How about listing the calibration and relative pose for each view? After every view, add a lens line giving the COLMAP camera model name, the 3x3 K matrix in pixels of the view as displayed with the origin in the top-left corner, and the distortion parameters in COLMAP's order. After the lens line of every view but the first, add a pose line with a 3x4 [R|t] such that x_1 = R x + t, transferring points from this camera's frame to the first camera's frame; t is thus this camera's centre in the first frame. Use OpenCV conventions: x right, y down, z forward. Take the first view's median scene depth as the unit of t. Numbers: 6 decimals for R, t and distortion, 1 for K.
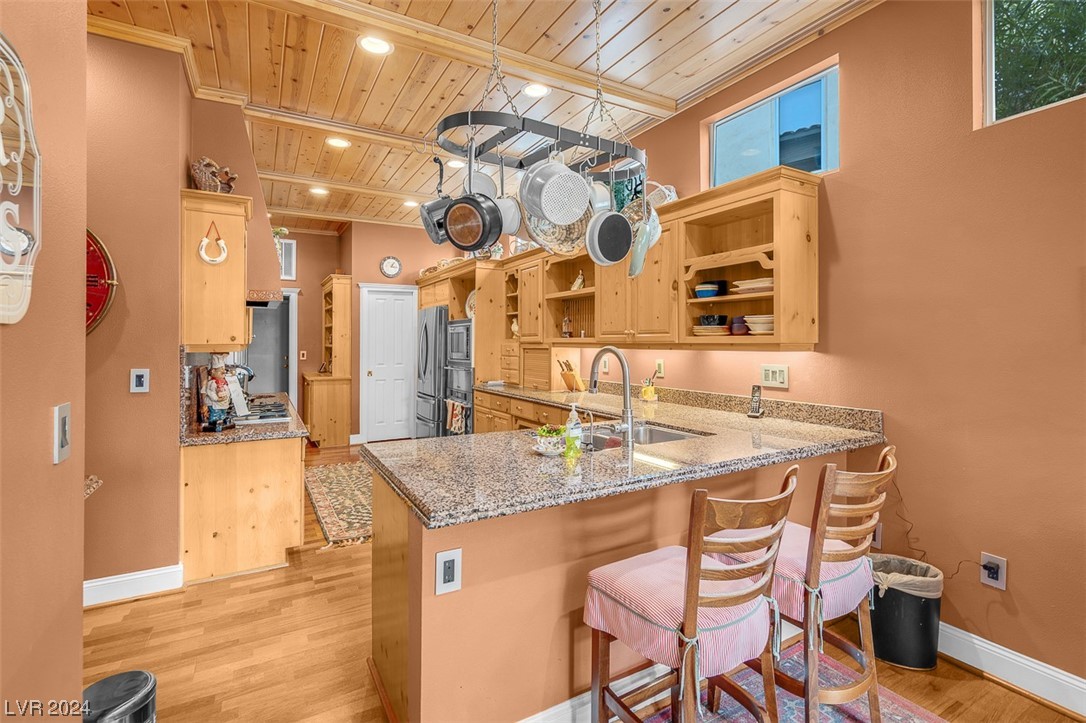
lens RADIAL K [[505.5, 0, 542.2], [0, 505.5, 338.6], [0, 0, 1]] dist [-0.002318, 0.000417]
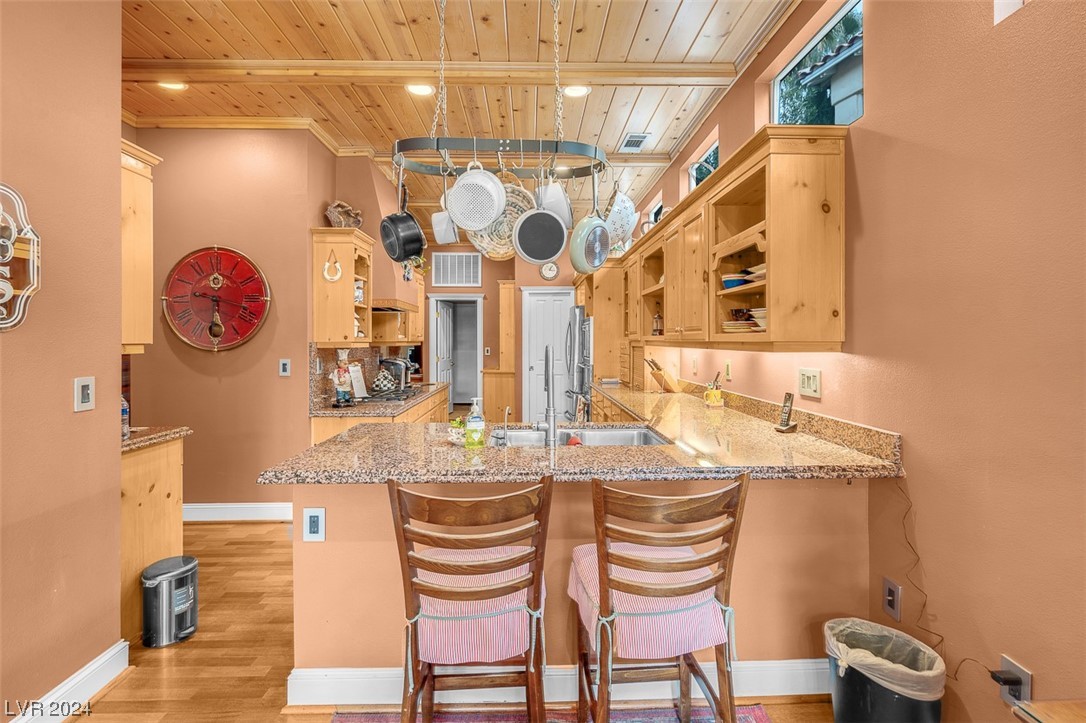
lens RADIAL K [[505.5, 0, 542.2], [0, 505.5, 338.6], [0, 0, 1]] dist [-0.002318, 0.000417]
pose [[0.881000, -0.001535, -0.473113, 0.462191], [0.003867, 0.999985, 0.003955, -0.000504], [0.473100, -0.005314, 0.880993, 0.087812]]
